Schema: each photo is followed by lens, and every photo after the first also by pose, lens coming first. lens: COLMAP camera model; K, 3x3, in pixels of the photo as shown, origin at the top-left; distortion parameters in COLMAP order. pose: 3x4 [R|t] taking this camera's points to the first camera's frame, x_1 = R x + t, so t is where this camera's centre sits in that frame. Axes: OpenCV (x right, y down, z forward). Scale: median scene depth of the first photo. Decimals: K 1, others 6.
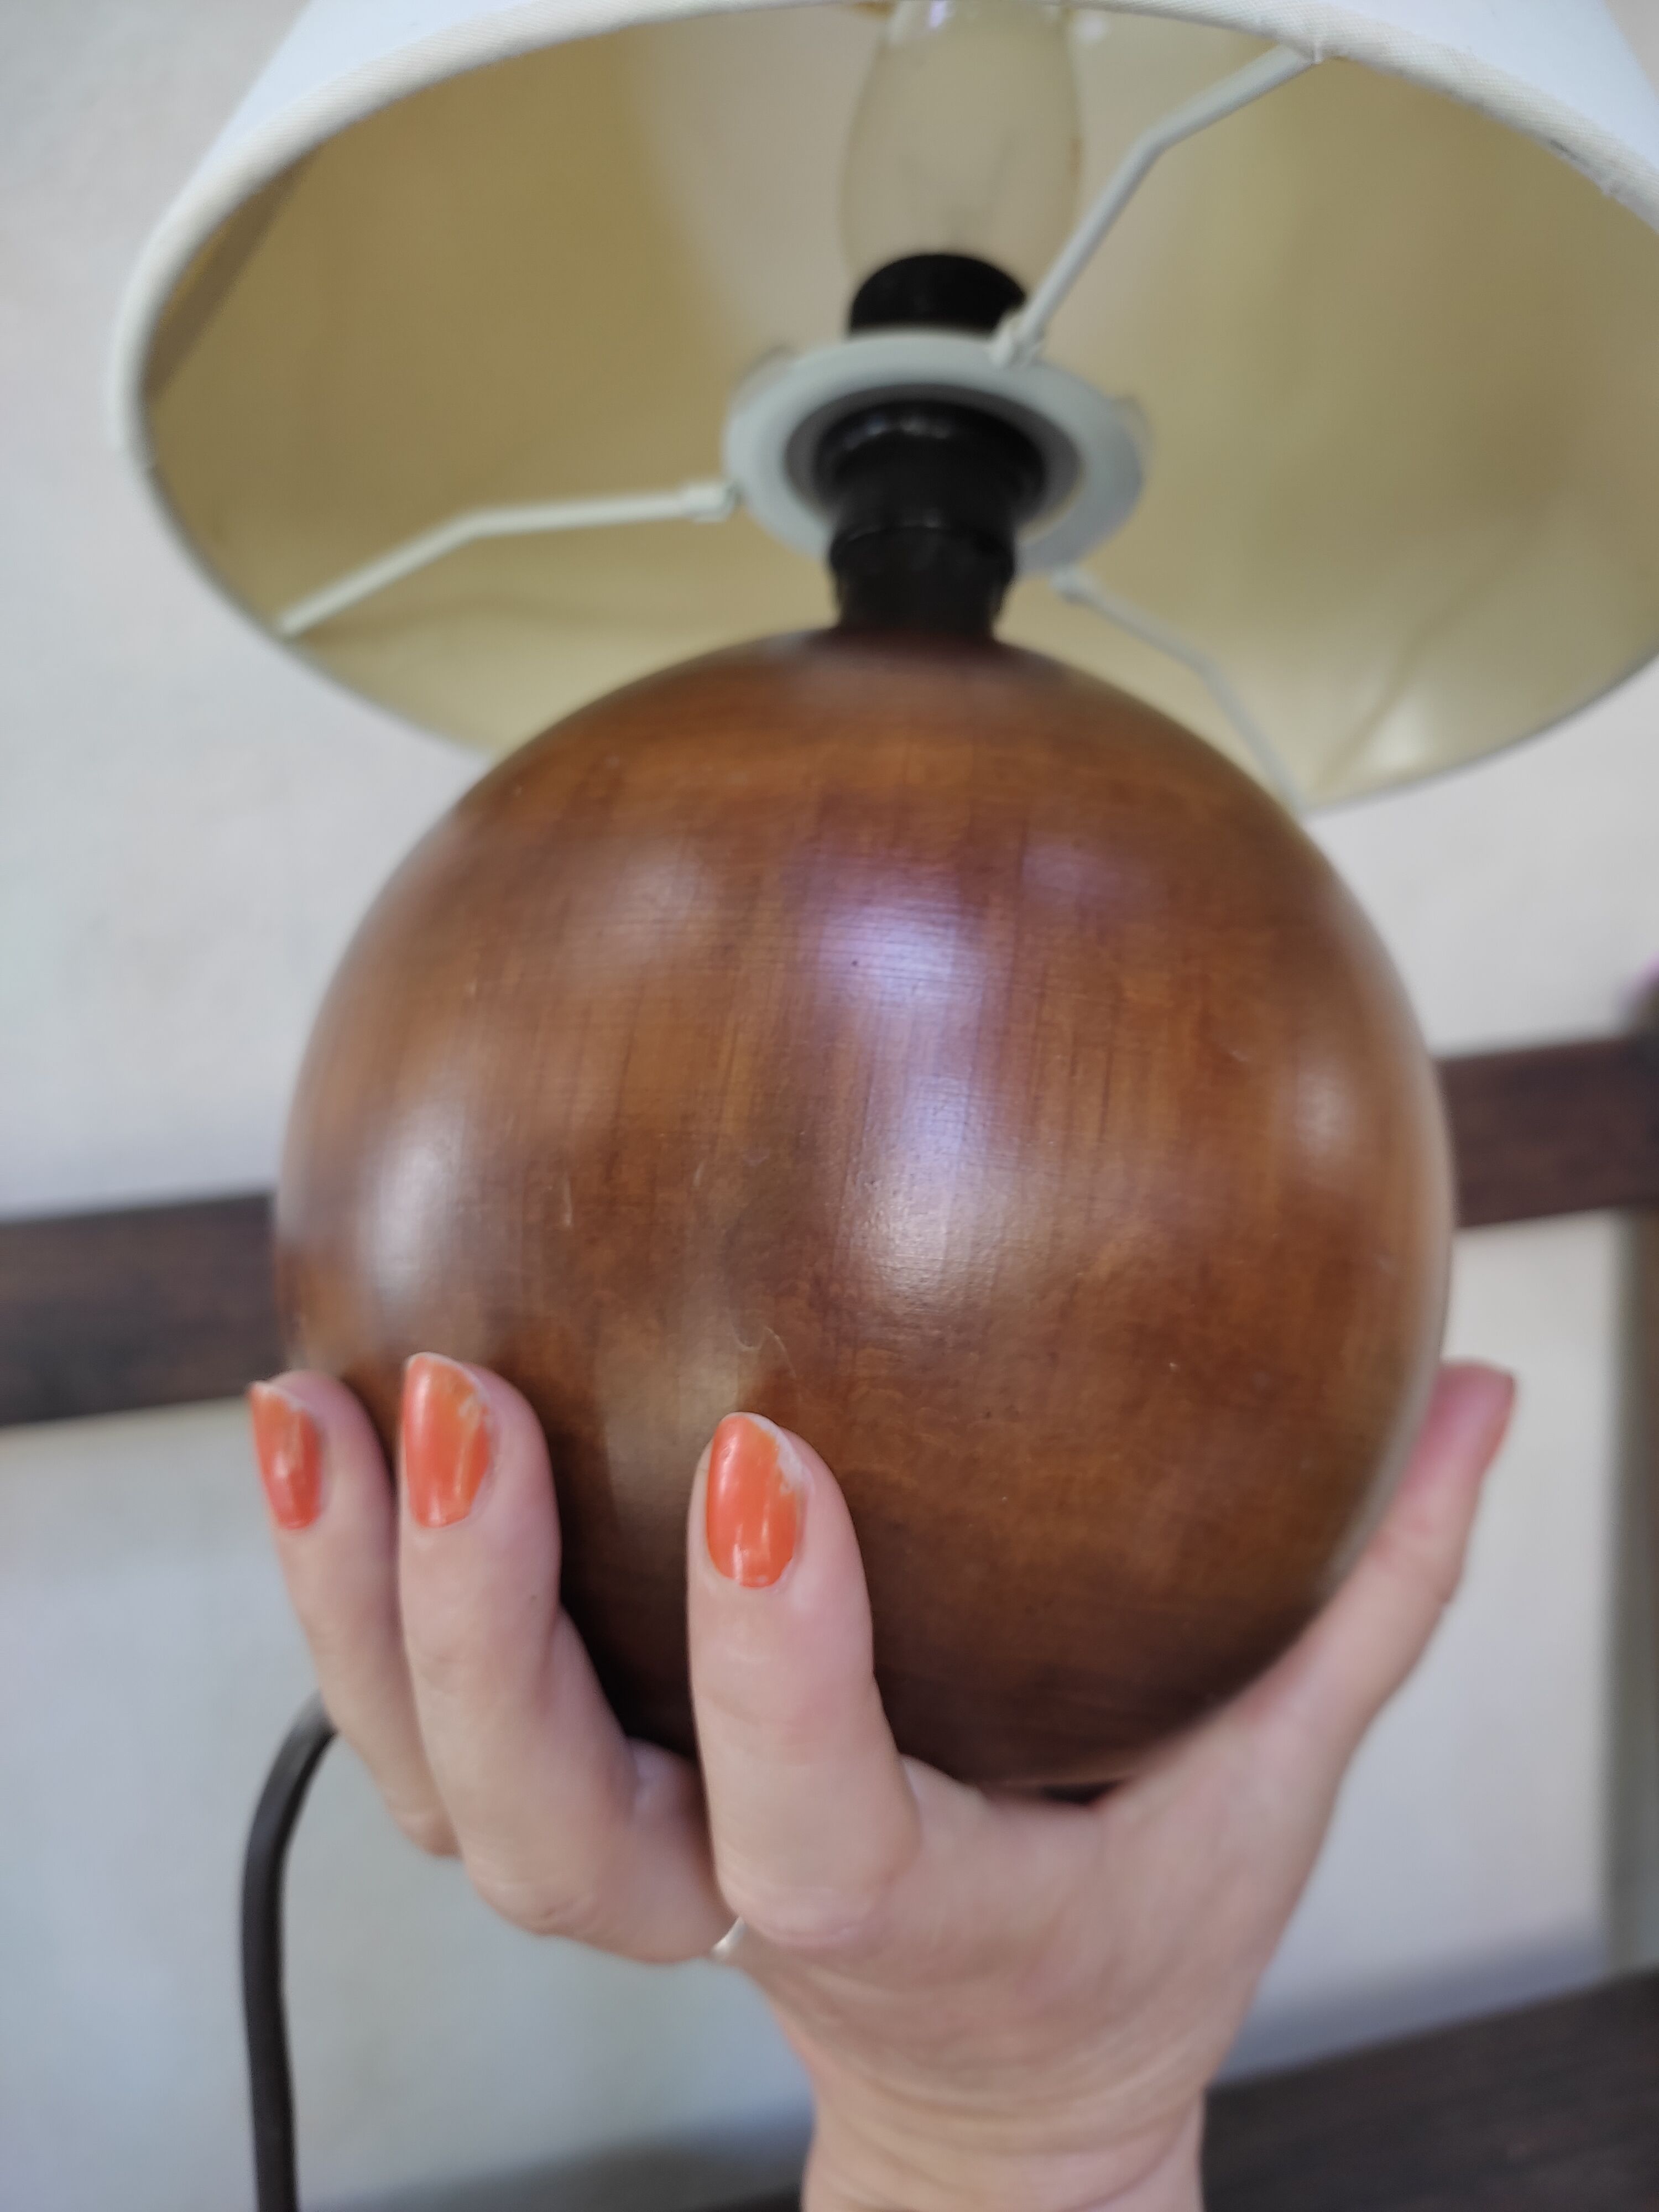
lens RADIAL K [[1648.1, 0, 829.5], [0, 1648.1, 1106.0], [0, 0, 1]] dist [-0.000791, -0.000388]
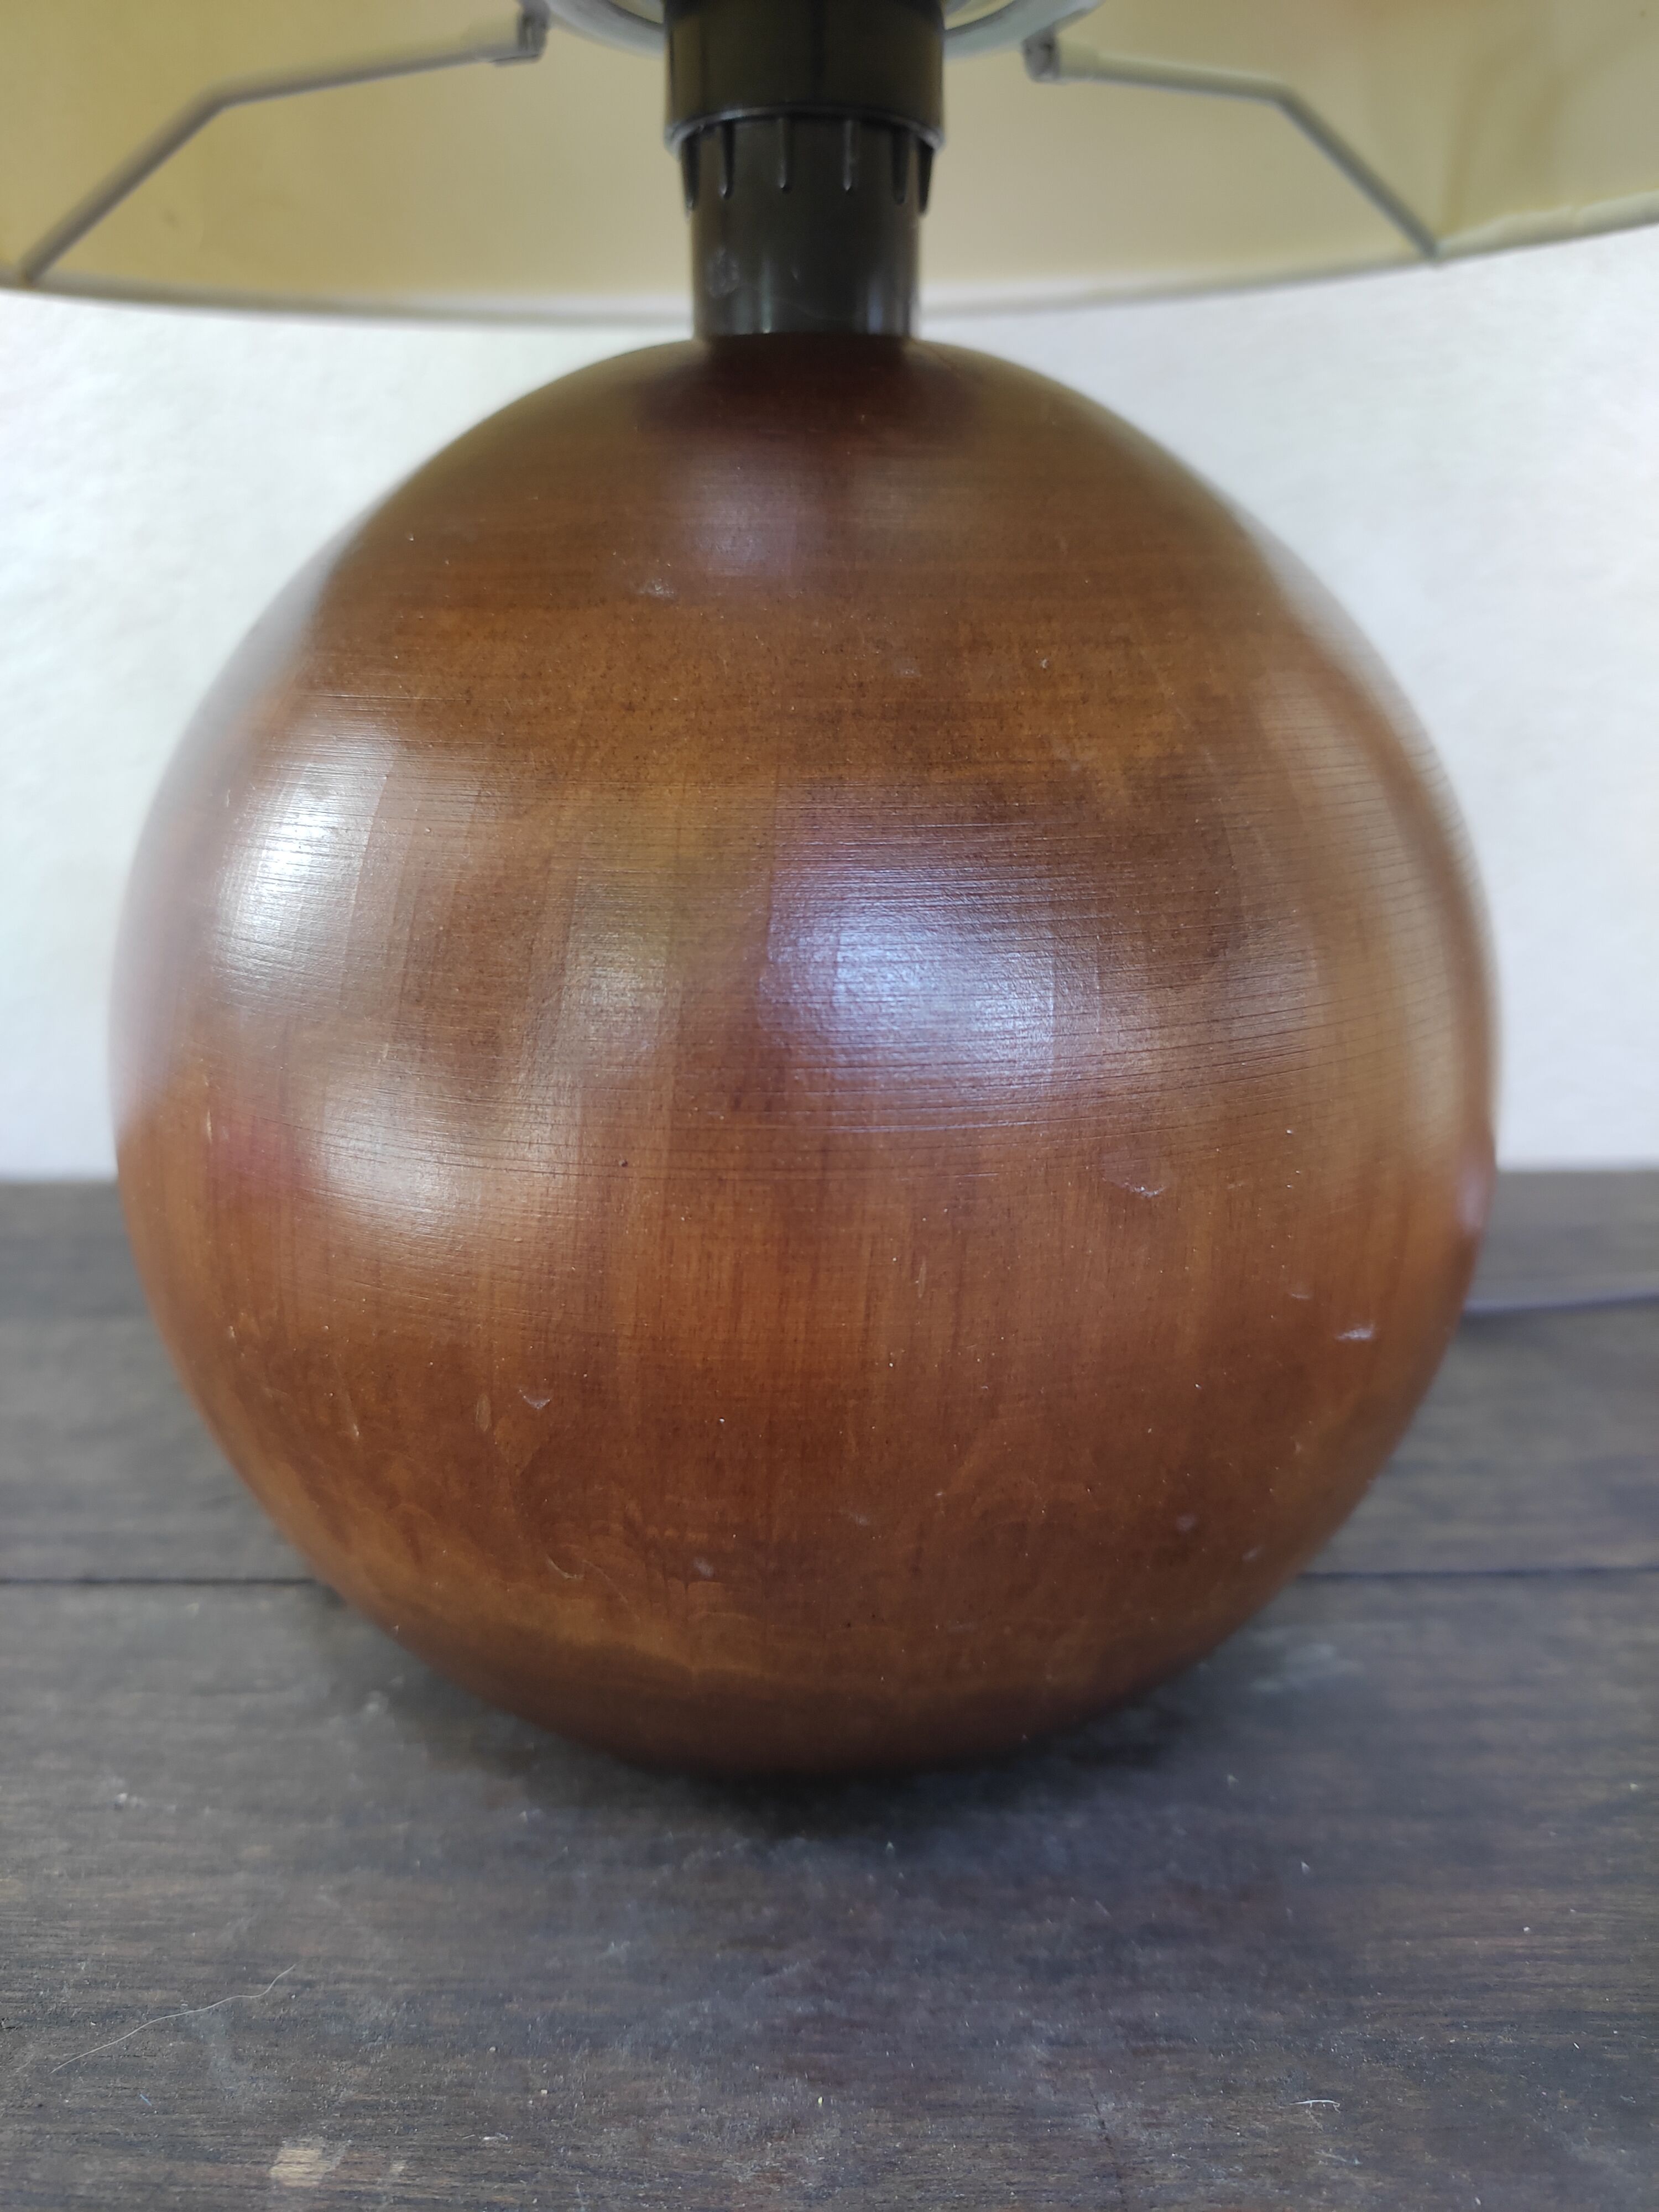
lens RADIAL K [[1648.1, 0, 829.5], [0, 1648.1, 1106.0], [0, 0, 1]] dist [-0.000791, -0.000388]
pose [[0.988426, -0.057437, -0.140411, 0.228278], [0.111404, 0.903058, 0.414820, -0.435005], [0.102974, -0.425662, 0.899004, 0.324544]]
